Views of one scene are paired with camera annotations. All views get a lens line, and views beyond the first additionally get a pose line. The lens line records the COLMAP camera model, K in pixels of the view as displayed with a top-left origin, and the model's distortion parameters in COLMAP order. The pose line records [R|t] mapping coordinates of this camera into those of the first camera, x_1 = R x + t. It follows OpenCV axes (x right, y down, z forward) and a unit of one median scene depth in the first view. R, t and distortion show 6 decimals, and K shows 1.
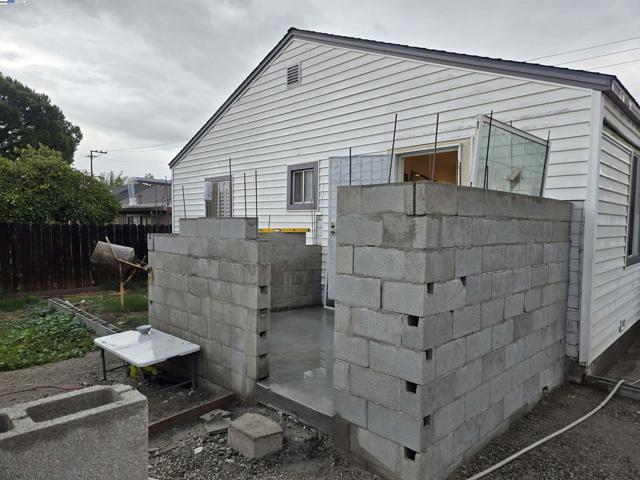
lens RADIAL K [[427.8, 0, 319.5], [0, 427.8, 241.0], [0, 0, 1]] dist [0.059893, -0.037245]
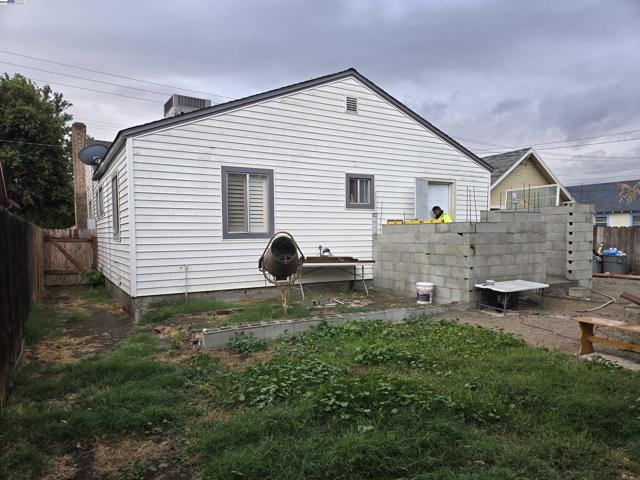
lens RADIAL K [[427.8, 0, 320.9], [0, 427.8, 242.7], [0, 0, 1]] dist [0.059893, -0.037245]
pose [[0.270424, -0.026933, 0.962364, -1.358564], [0.046242, 0.998818, 0.014960, 0.007093], [-0.961630, 0.040457, 0.271350, 0.762994]]
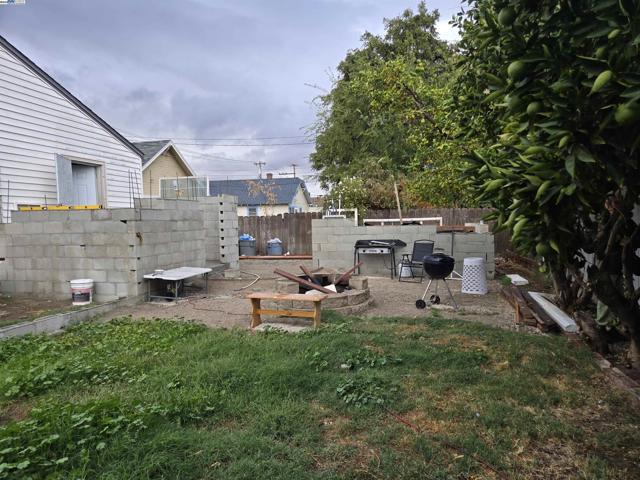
lens RADIAL K [[427.8, 0, 323.8], [0, 427.8, 243.3], [0, 0, 1]] dist [0.059893, -0.037245]
pose [[-0.501823, -0.043154, 0.863893, -1.302619], [0.048225, 0.995805, 0.077757, 0.012066], [-0.863625, 0.080681, -0.497637, 0.815873]]
